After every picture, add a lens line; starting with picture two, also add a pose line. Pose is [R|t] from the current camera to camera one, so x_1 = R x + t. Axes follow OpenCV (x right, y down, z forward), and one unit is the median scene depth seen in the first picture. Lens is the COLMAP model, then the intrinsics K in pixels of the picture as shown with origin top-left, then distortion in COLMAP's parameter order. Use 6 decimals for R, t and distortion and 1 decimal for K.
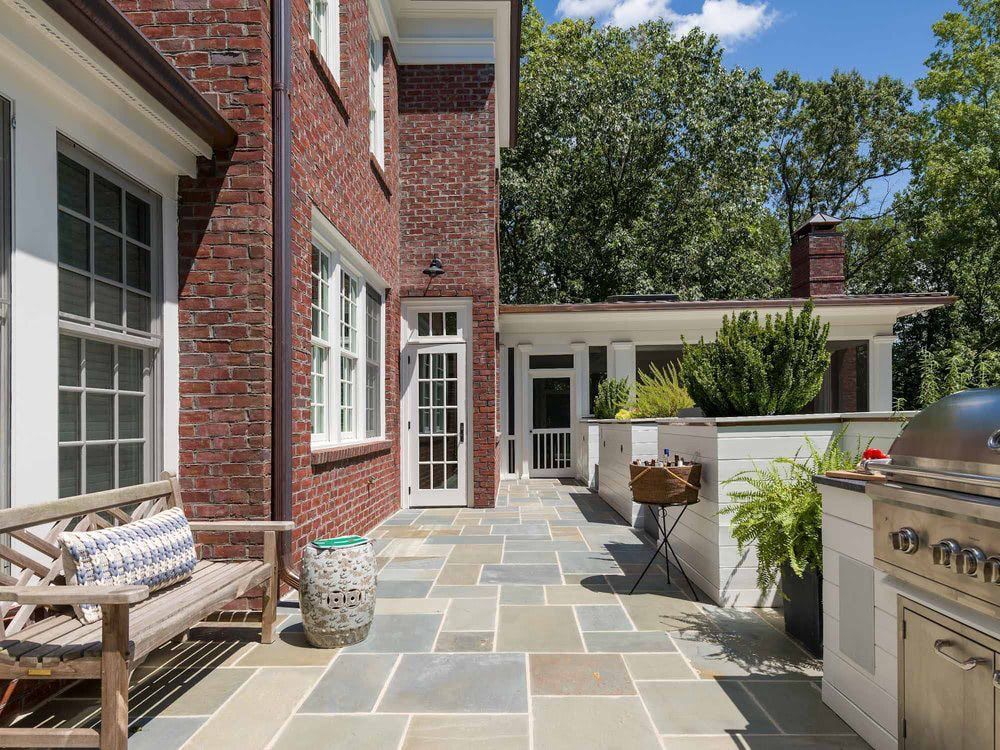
lens RADIAL K [[616.5, 0, 497.5], [0, 616.5, 408.1], [0, 0, 1]] dist [0.000282, -0.000630]
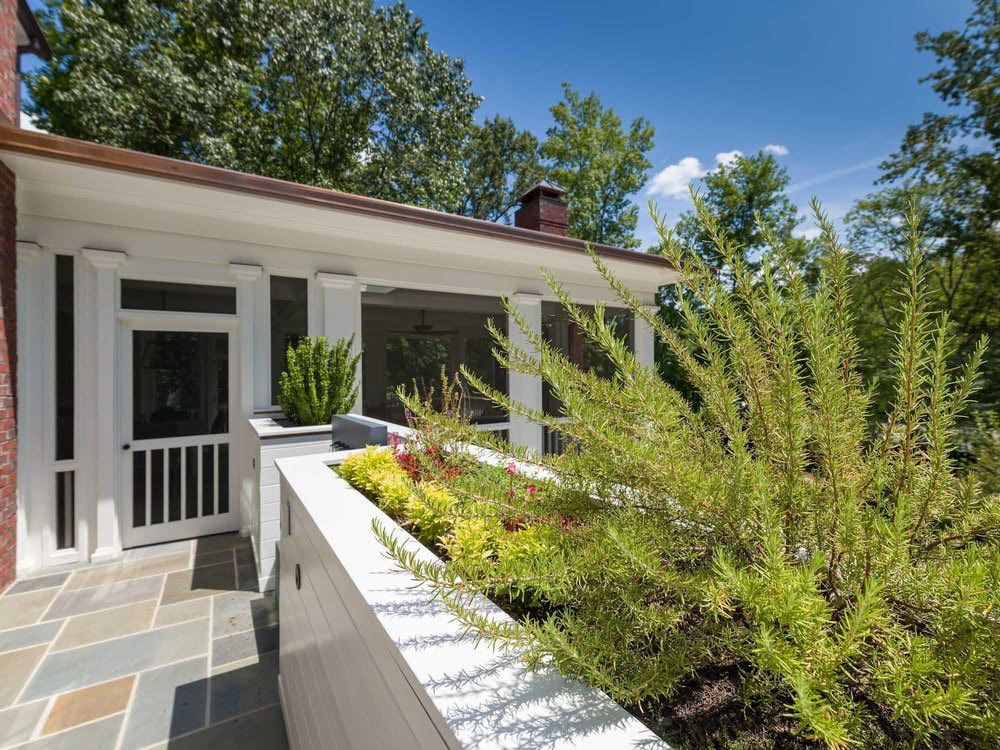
lens RADIAL K [[429.0, 0, 498.6], [0, 429.0, 378.3], [0, 0, 1]] dist [0.001203, 0.000051]
pose [[0.824230, 0.002484, 0.566250, 0.154461], [-0.014270, 0.999764, 0.016387, -0.033274], [-0.566075, -0.021587, 0.824071, 0.895245]]
